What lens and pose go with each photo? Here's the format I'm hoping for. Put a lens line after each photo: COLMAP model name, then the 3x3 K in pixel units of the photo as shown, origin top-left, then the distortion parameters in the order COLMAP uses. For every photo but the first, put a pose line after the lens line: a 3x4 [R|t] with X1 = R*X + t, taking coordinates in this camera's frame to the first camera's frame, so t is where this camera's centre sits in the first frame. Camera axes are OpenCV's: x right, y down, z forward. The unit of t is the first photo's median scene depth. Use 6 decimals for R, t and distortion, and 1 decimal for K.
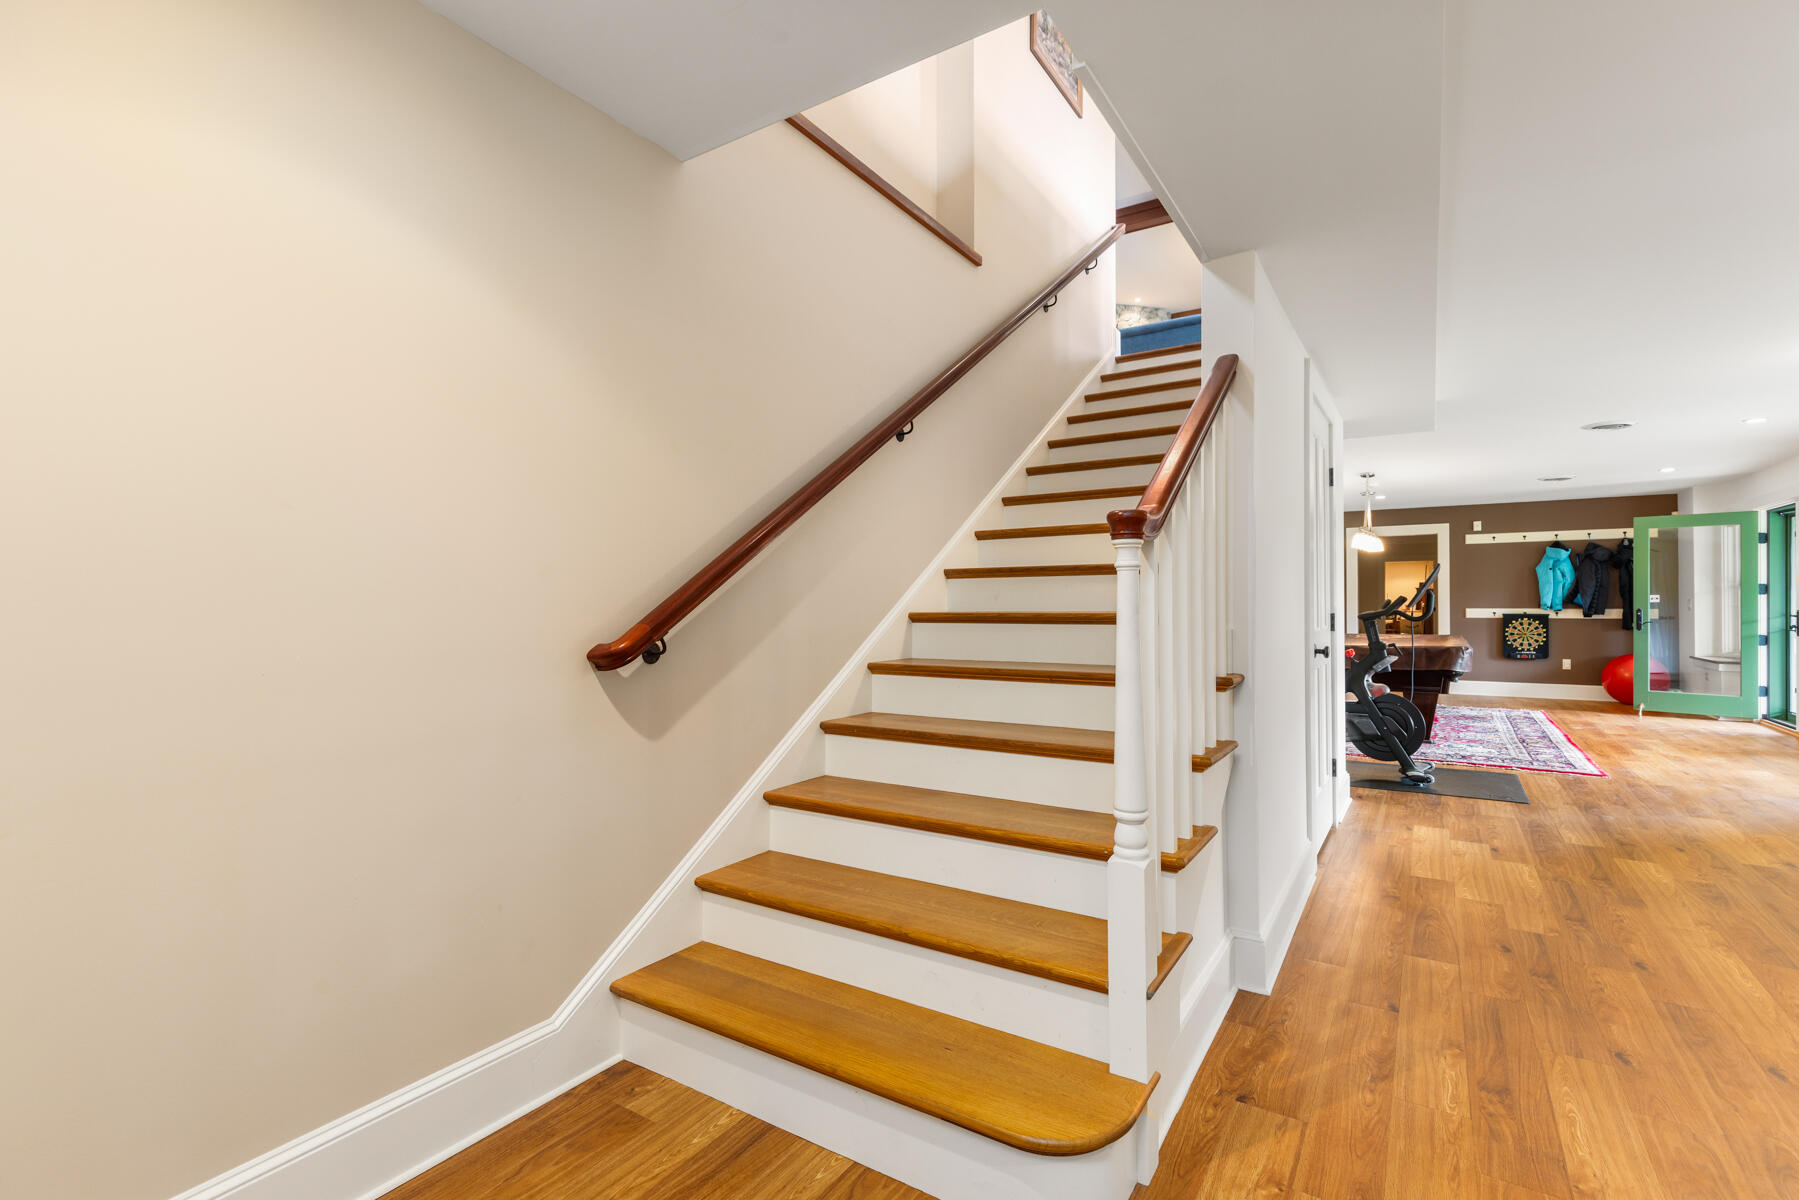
lens RADIAL K [[816.3, 0, 900.1], [0, 816.3, 602.8], [0, 0, 1]] dist [0.001392, 0.000106]
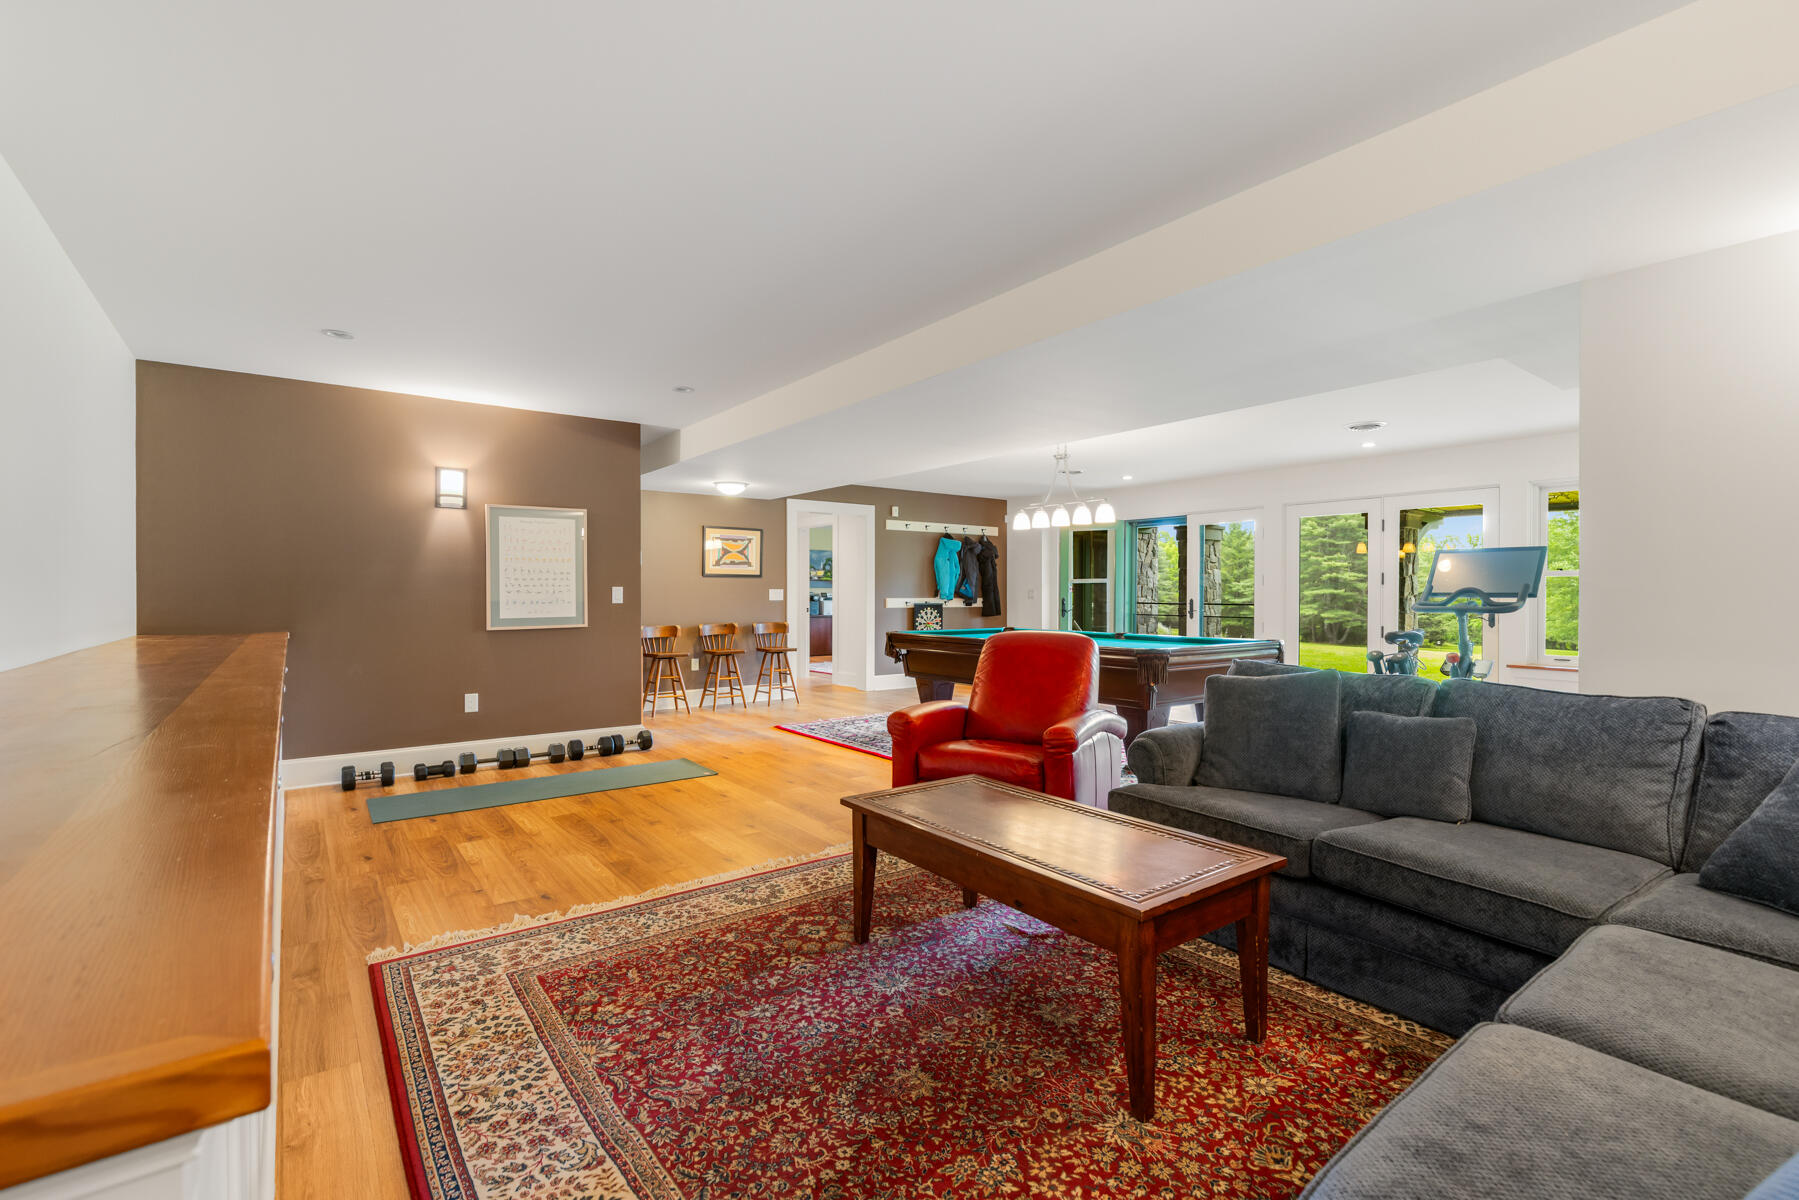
lens RADIAL K [[816.3, 0, 899.9], [0, 816.3, 597.9], [0, 0, 1]] dist [0.001392, 0.000106]
pose [[0.345373, -0.005127, 0.938452, -0.193830], [-0.009550, 0.999914, 0.008977, -0.001879], [-0.938417, -0.012063, 0.345294, 0.691336]]
